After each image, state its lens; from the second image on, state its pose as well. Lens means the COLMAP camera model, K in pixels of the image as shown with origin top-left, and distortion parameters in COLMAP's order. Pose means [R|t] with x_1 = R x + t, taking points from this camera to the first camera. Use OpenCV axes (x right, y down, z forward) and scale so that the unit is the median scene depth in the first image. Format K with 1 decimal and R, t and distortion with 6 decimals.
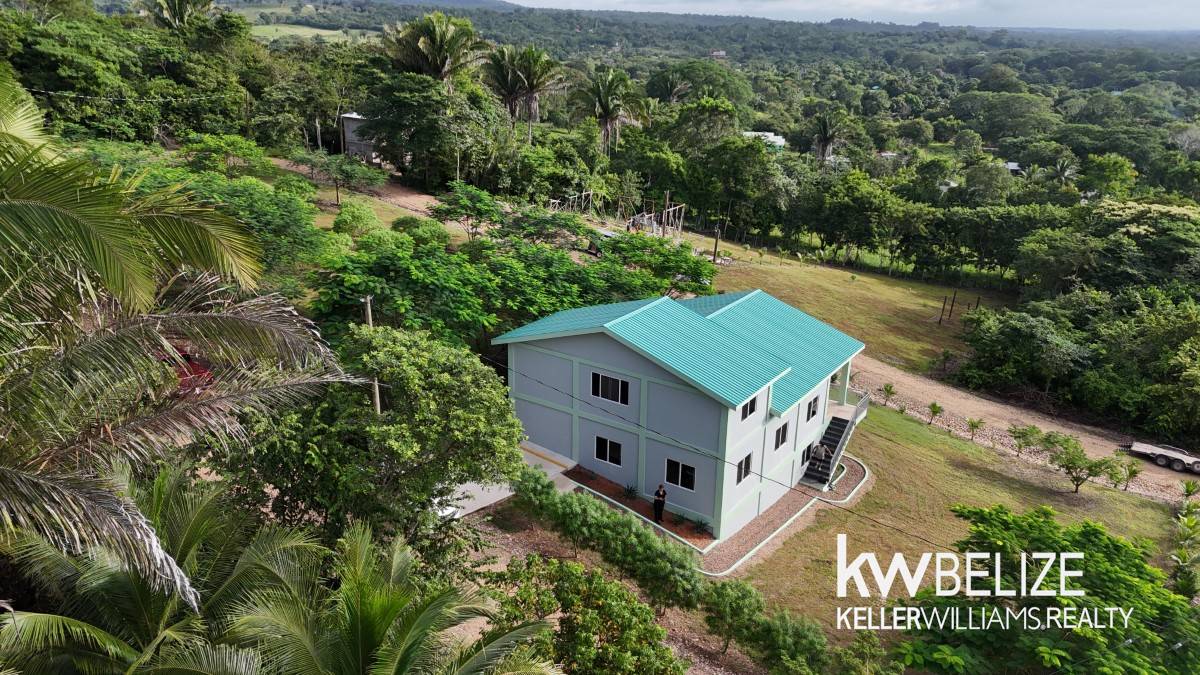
lens RADIAL K [[879.6, 0, 598.9], [0, 879.6, 335.4], [0, 0, 1]] dist [0.084885, -0.085379]
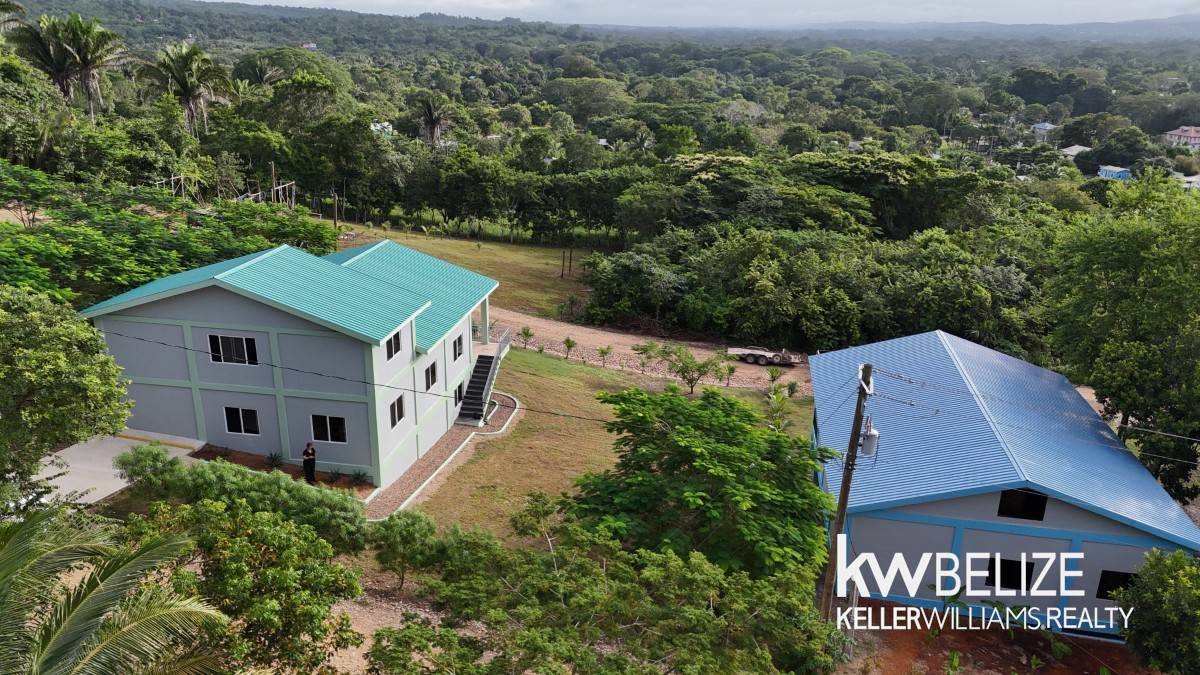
lens RADIAL K [[879.6, 0, 598.9], [0, 879.6, 335.4], [0, 0, 1]] dist [0.084885, -0.085379]
pose [[0.909838, -0.137493, 0.391524, -0.000901], [0.135389, 0.990239, 0.033124, 0.039814], [-0.392256, 0.022870, 0.919572, 0.014887]]
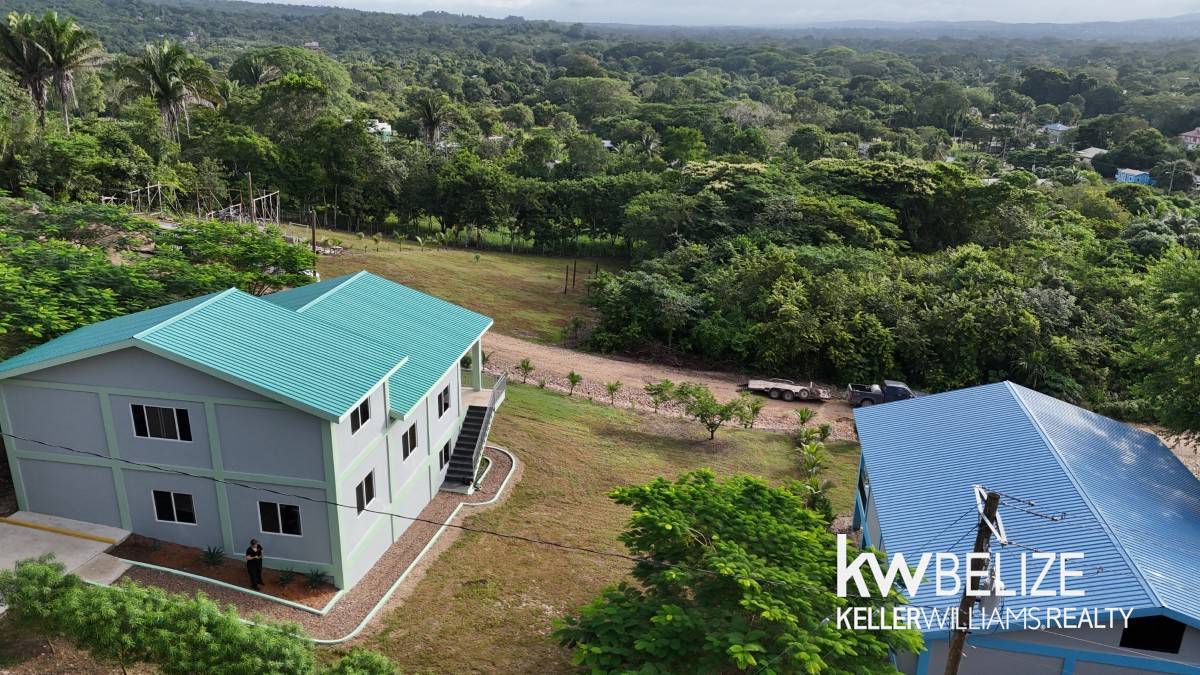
lens RADIAL K [[879.6, 0, 598.9], [0, 879.6, 335.4], [0, 0, 1]] dist [0.084885, -0.085379]
pose [[0.911256, -0.136021, 0.388731, 0.038631], [0.133276, 0.990490, 0.034161, 0.007502], [-0.389680, 0.020679, 0.920718, 0.109214]]
